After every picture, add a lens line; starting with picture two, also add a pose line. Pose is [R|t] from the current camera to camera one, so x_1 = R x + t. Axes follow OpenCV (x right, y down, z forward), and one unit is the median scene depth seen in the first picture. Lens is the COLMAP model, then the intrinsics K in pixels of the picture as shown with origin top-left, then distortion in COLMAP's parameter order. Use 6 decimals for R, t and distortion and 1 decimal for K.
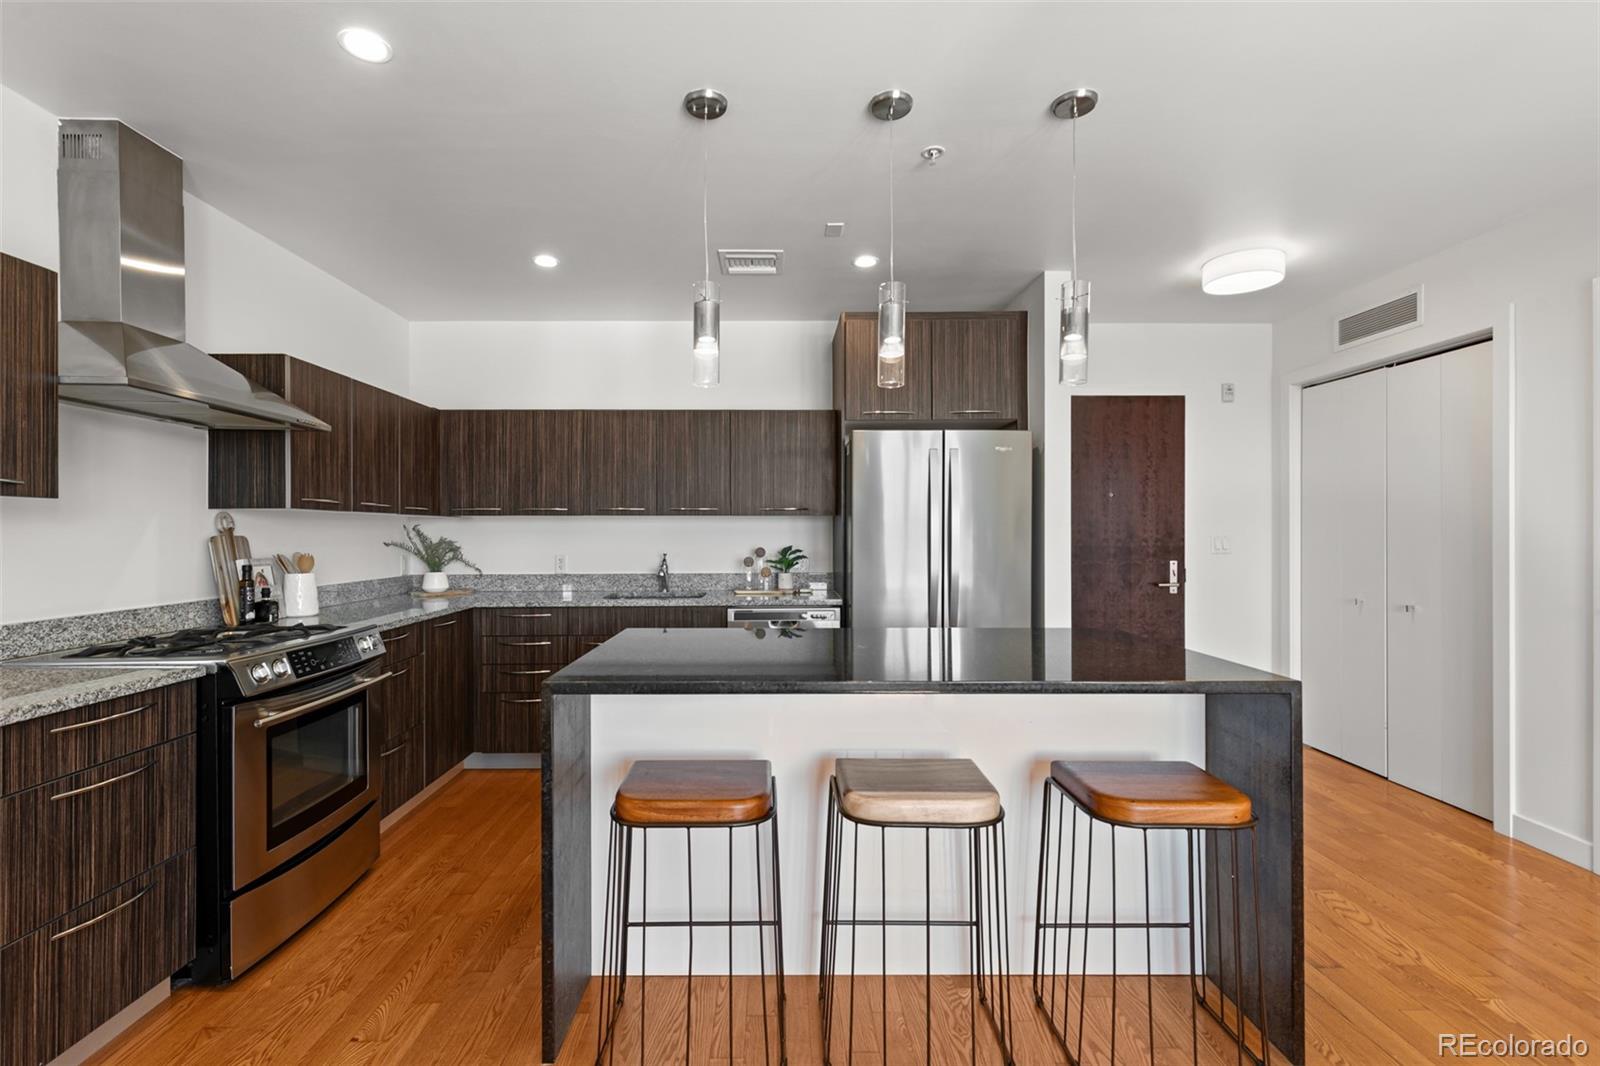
lens RADIAL K [[728.1, 0, 779.2], [0, 728.1, 528.9], [0, 0, 1]] dist [0.001096, -0.000877]
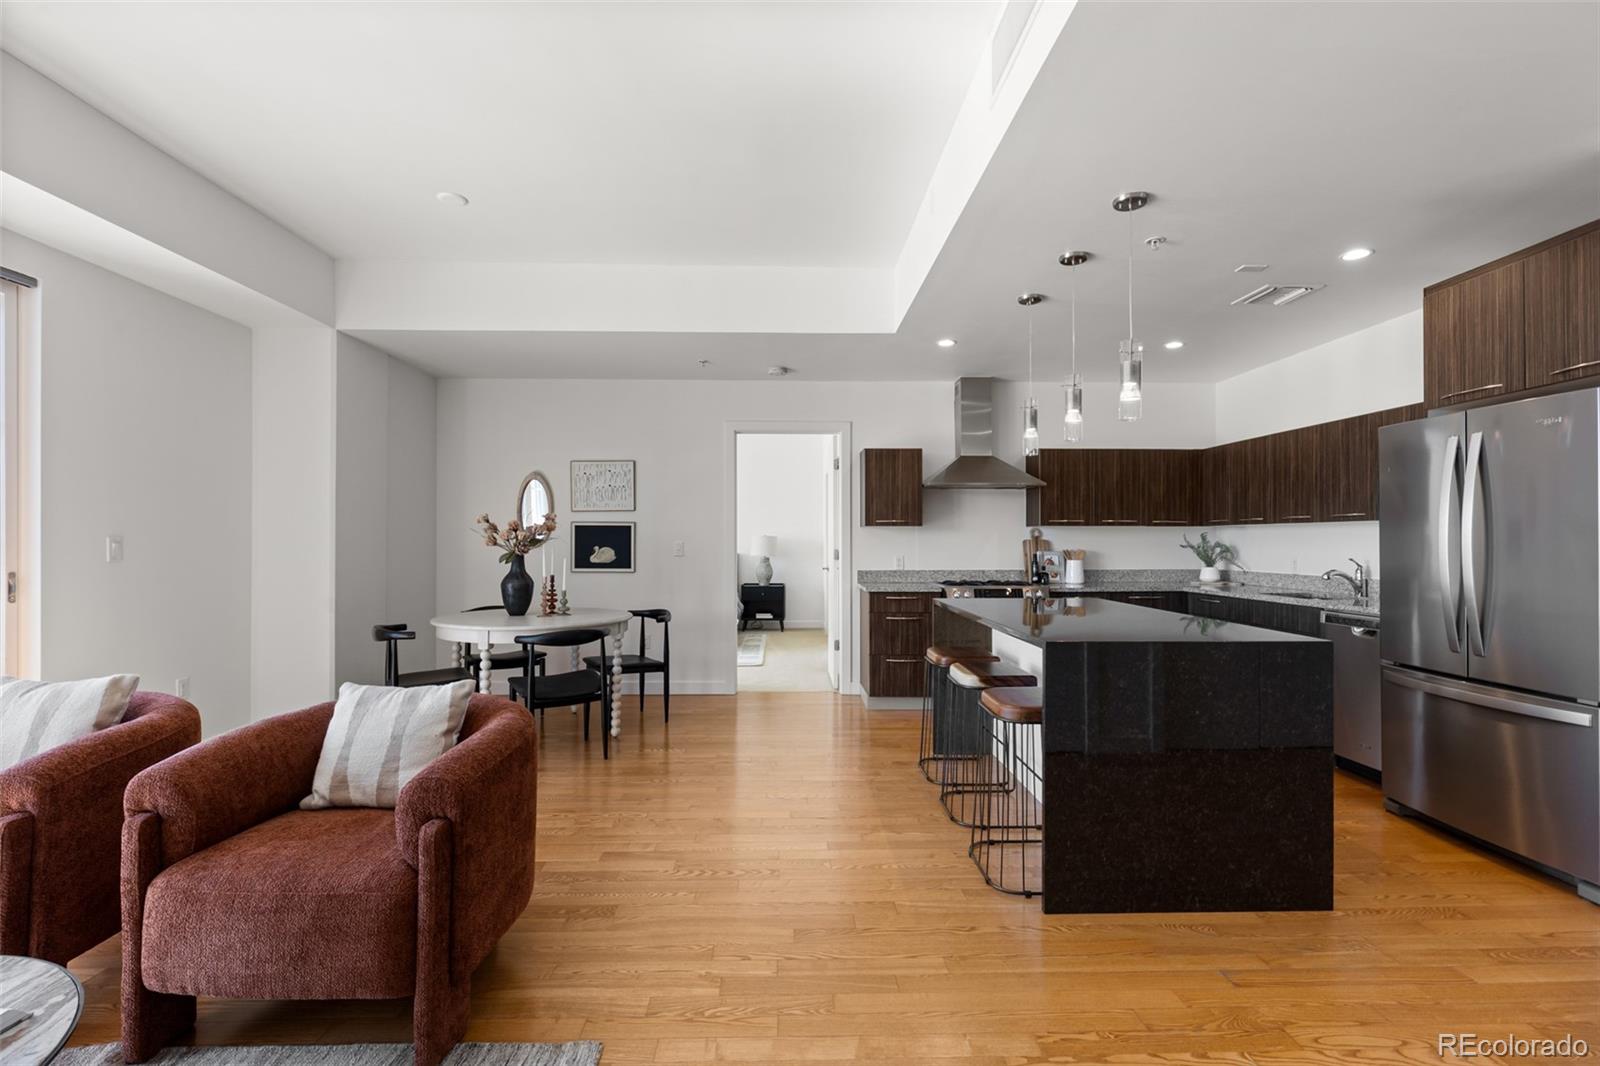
lens RADIAL K [[728.1, 0, 802.8], [0, 728.1, 531.4], [0, 0, 1]] dist [0.001096, -0.000877]
pose [[0.026230, -0.010181, -0.999604, 1.041815], [0.003380, 0.999943, -0.010096, 0.004119], [0.999650, -0.003114, 0.026263, 0.242273]]
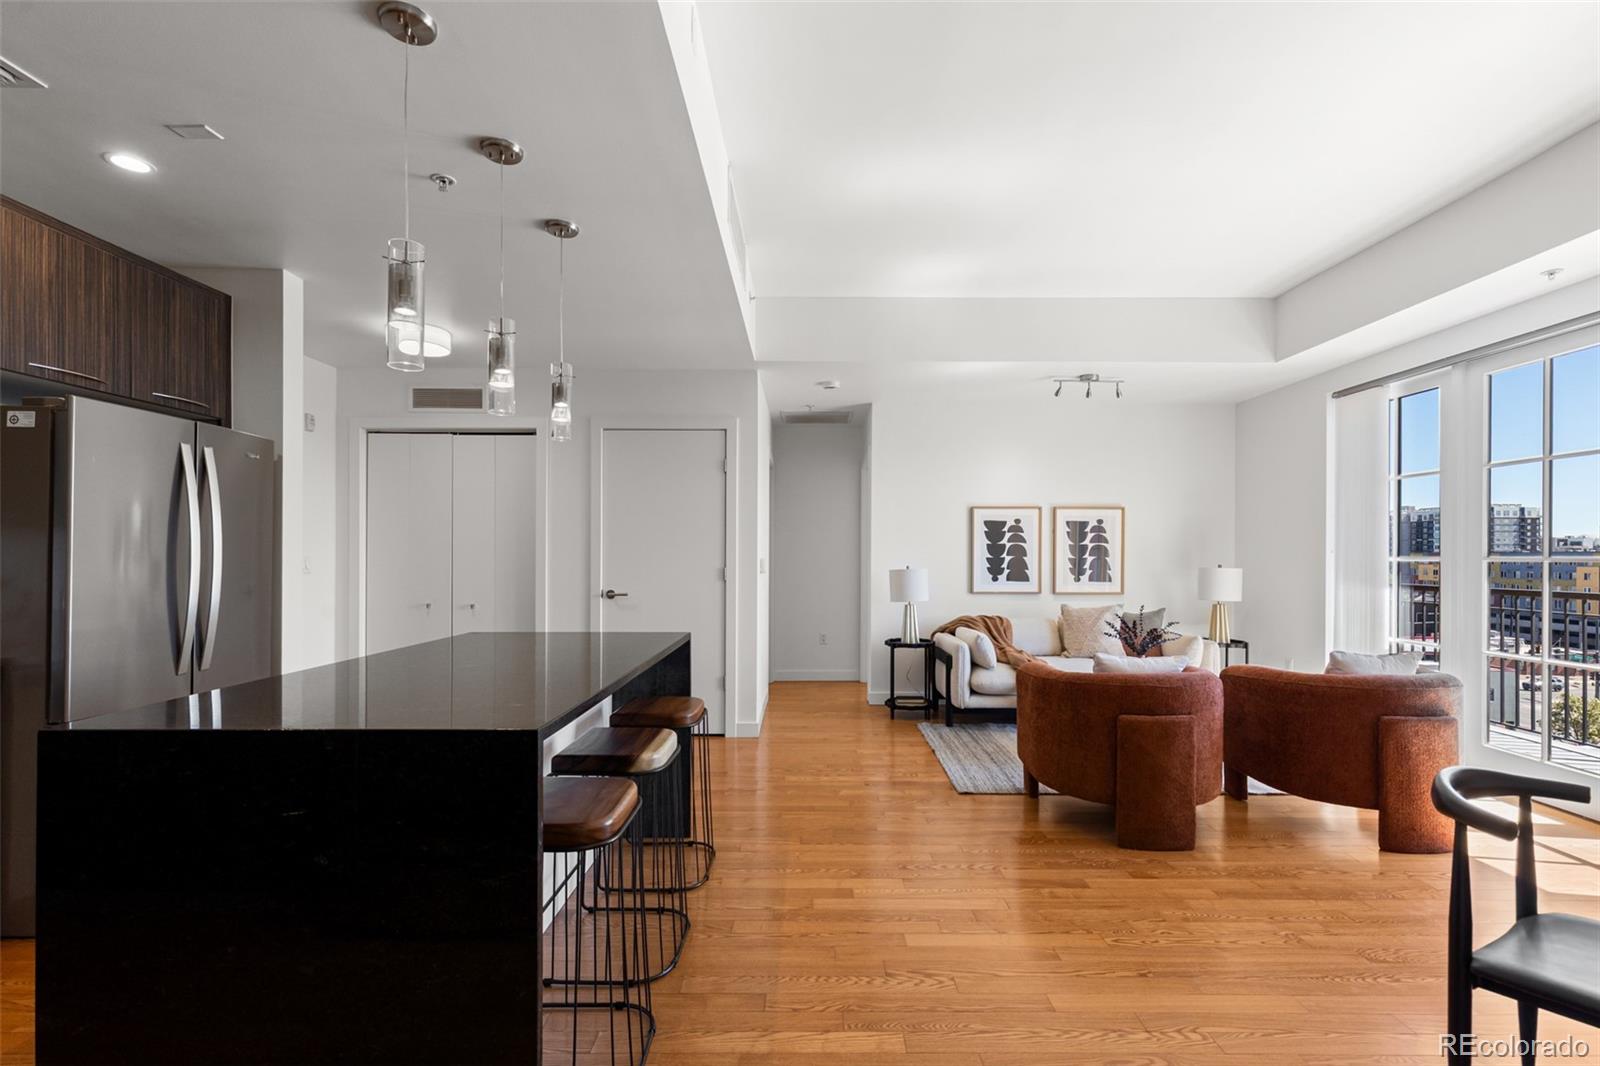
lens RADIAL K [[728.1, 0, 800.7], [0, 728.1, 553.7], [0, 0, 1]] dist [0.001096, -0.000877]
pose [[0.004576, 0.005418, 0.999975, -0.570187], [-0.007111, 0.999960, -0.005386, 0.007780], [-0.999964, -0.007086, 0.004614, 0.345543]]
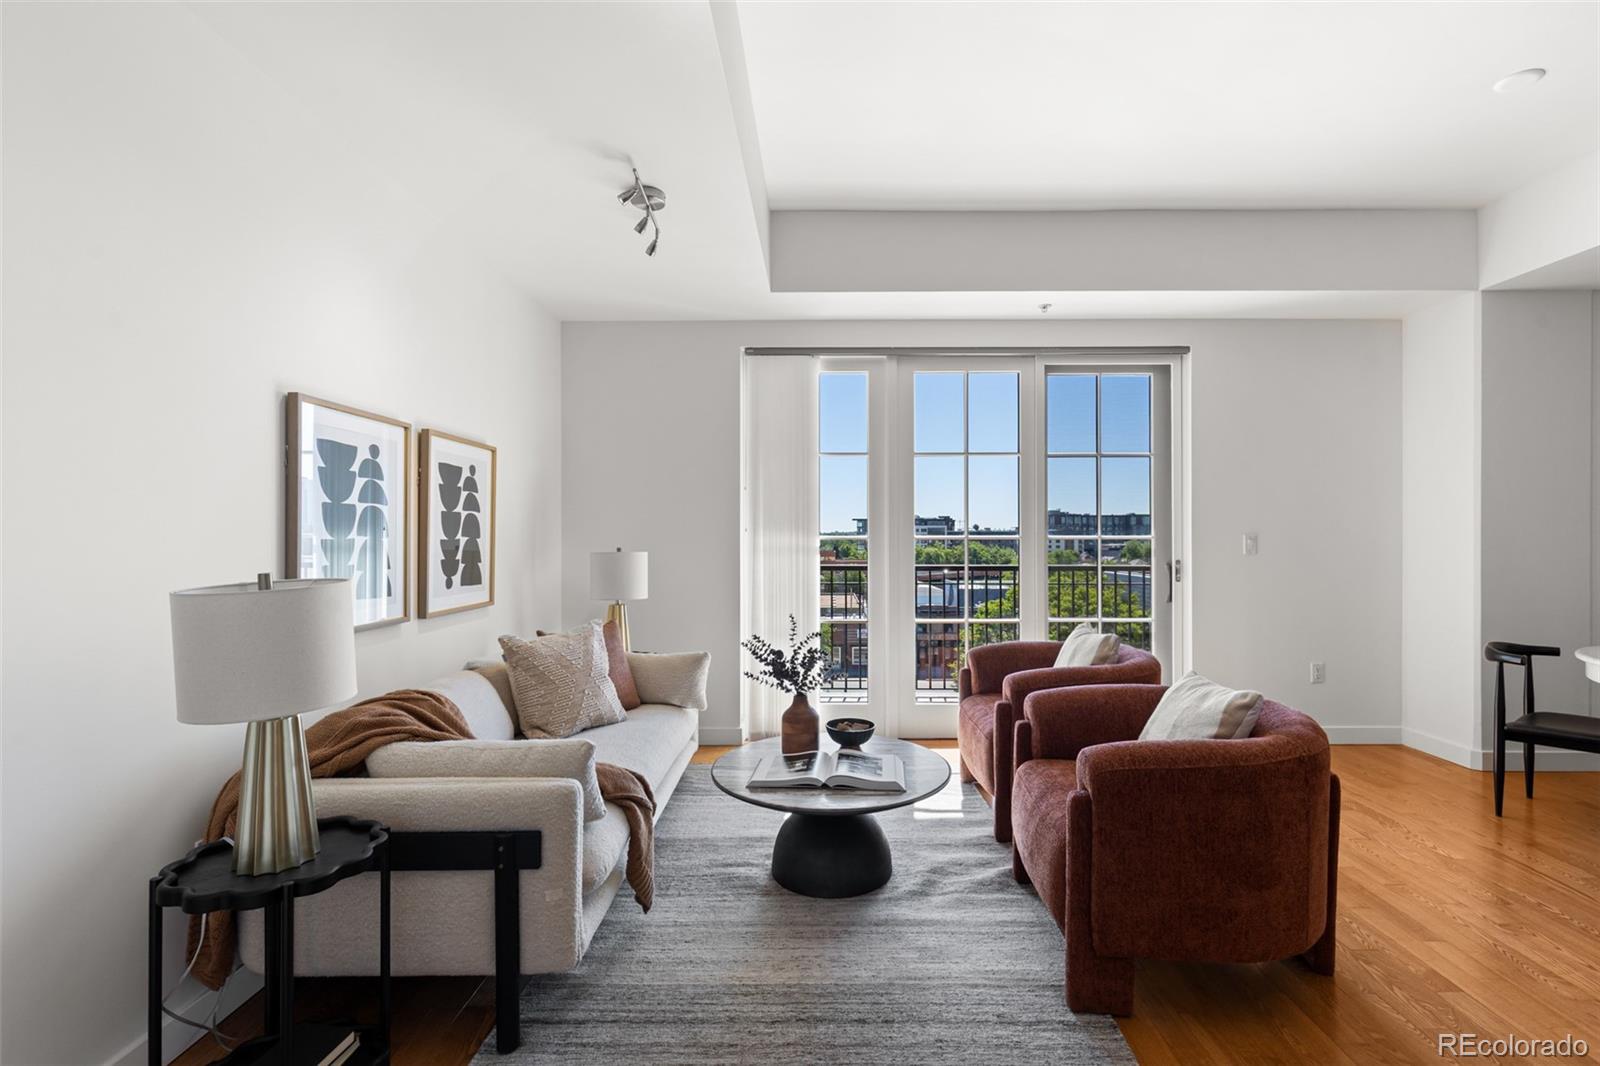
lens RADIAL K [[728.1, 0, 822.0], [0, 728.1, 533.9], [0, 0, 1]] dist [0.001096, -0.000877]
pose [[-0.999987, 0.003351, -0.003843, 0.735999], [0.003386, 0.999952, -0.009235, 0.006469], [0.003812, -0.009248, -0.999950, 0.548891]]
